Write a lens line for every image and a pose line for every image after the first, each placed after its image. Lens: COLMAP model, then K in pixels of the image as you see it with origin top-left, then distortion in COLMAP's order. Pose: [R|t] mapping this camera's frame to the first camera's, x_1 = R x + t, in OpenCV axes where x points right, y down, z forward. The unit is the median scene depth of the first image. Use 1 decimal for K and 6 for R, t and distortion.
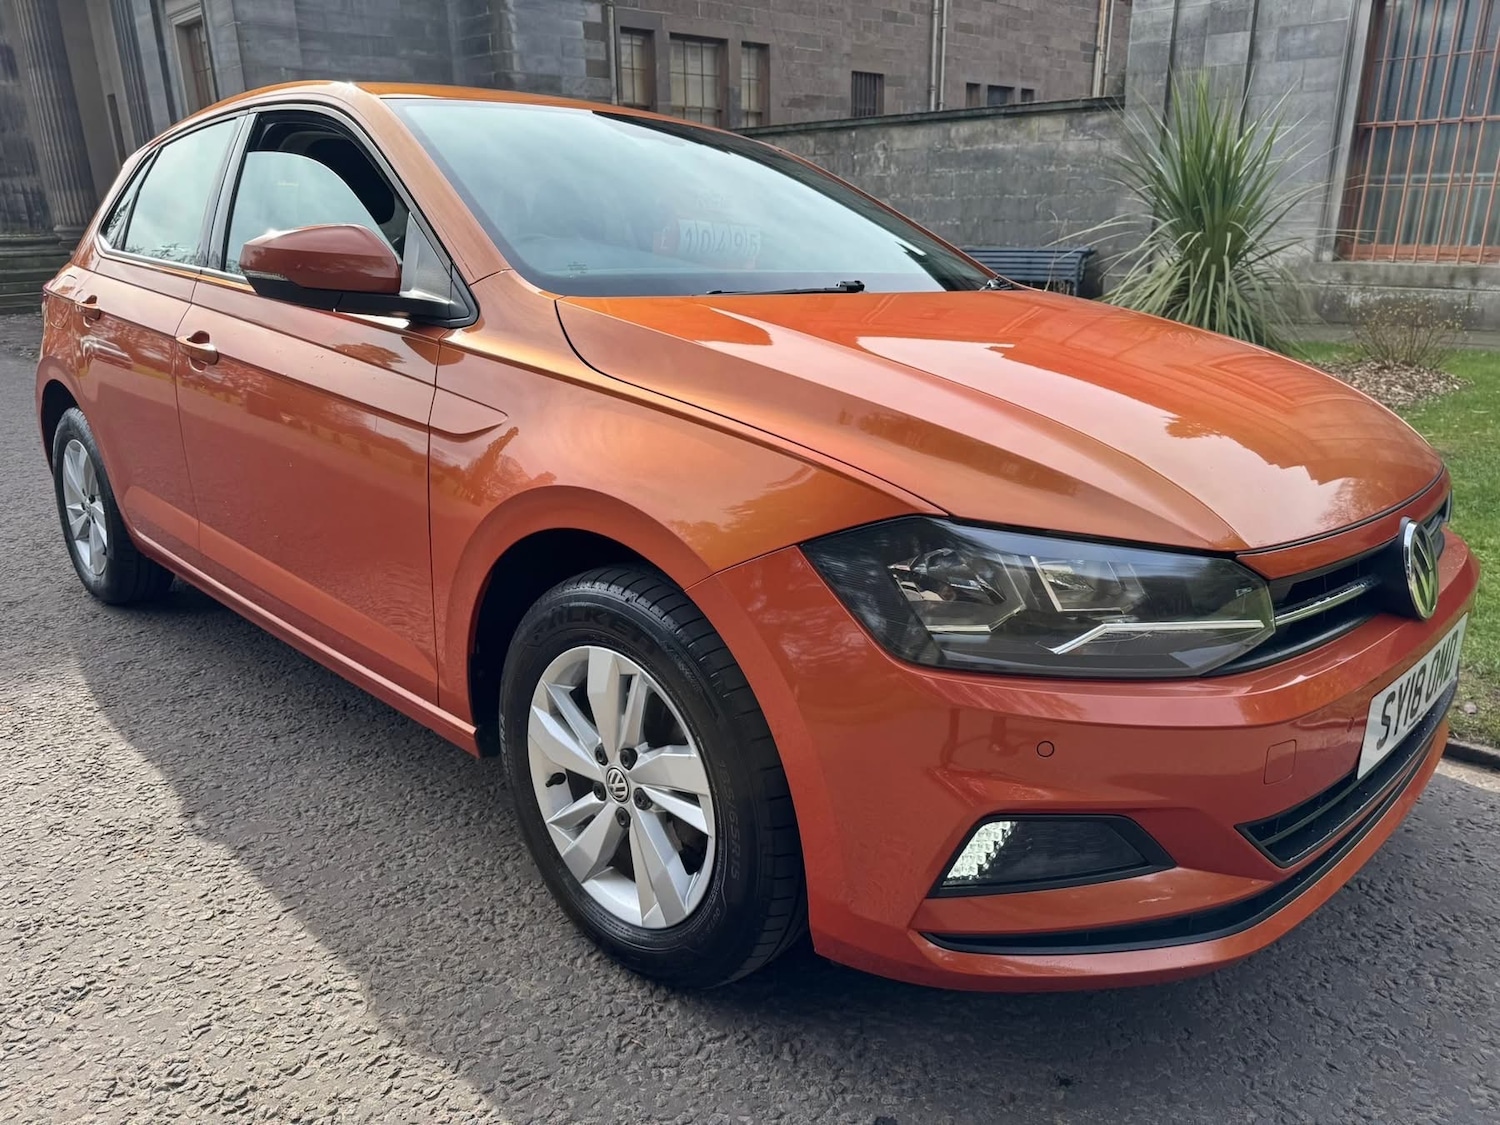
lens RADIAL K [[1069.4, 0, 739.5], [0, 1069.4, 569.1], [0, 0, 1]] dist [0.022007, -0.026160]
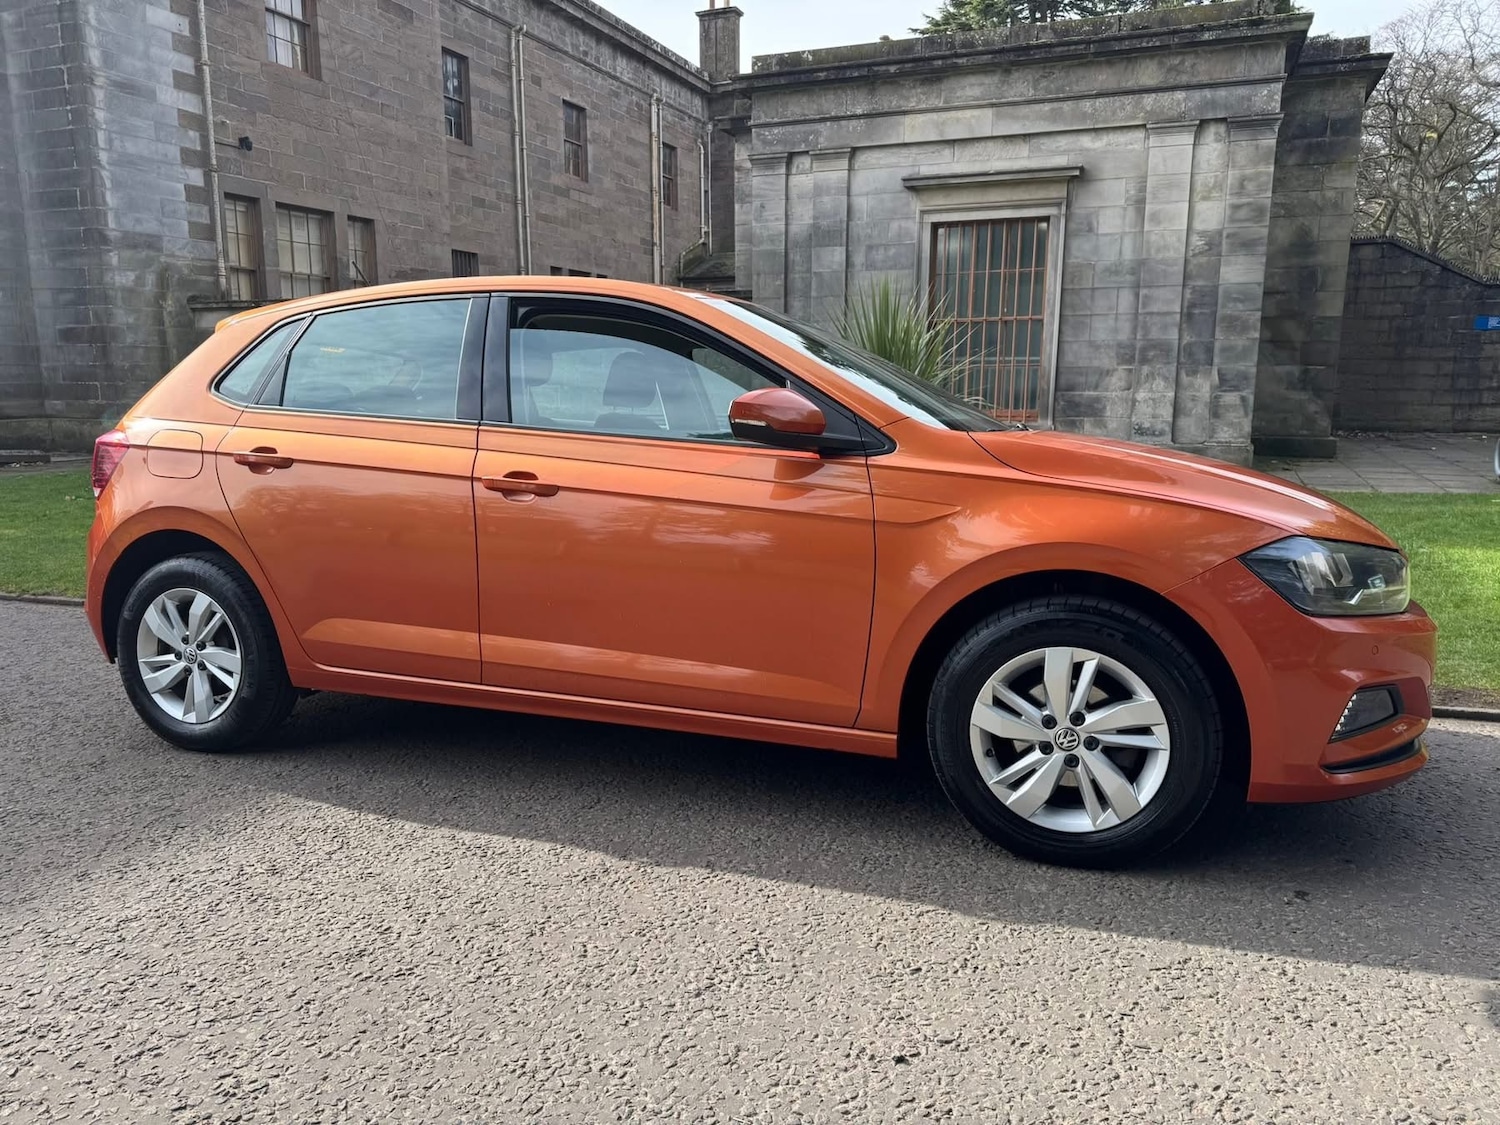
lens RADIAL K [[1069.4, 0, 744.1], [0, 1069.4, 562.2], [0, 0, 1]] dist [0.022007, -0.026160]
pose [[0.911709, -0.056814, 0.406889, -0.966725], [0.117651, 0.985019, -0.126079, 0.077518], [-0.393631, 0.162818, 0.904735, -0.208598]]
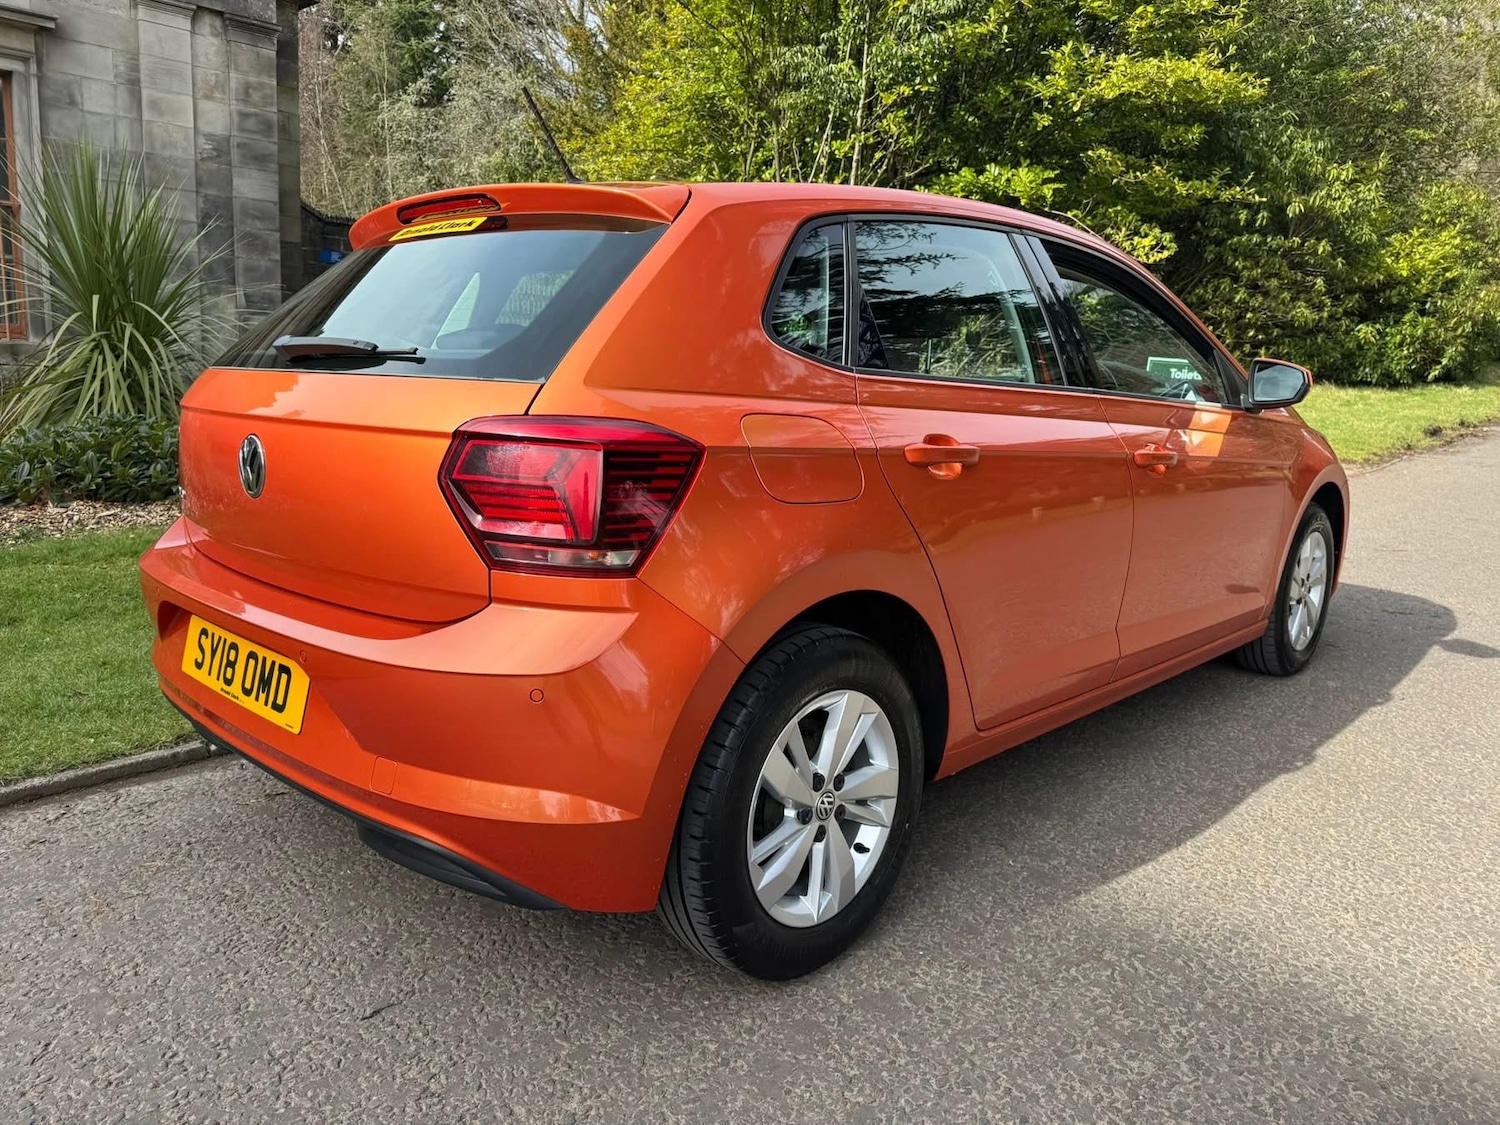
lens RADIAL K [[1069.4, 0, 758.3], [0, 1069.4, 578.1], [0, 0, 1]] dist [0.022007, -0.026160]
pose [[-0.032803, -0.210754, 0.976988, -2.075880], [0.251419, 0.944341, 0.212153, -0.558064], [-0.967322, 0.252593, 0.022010, 1.777301]]
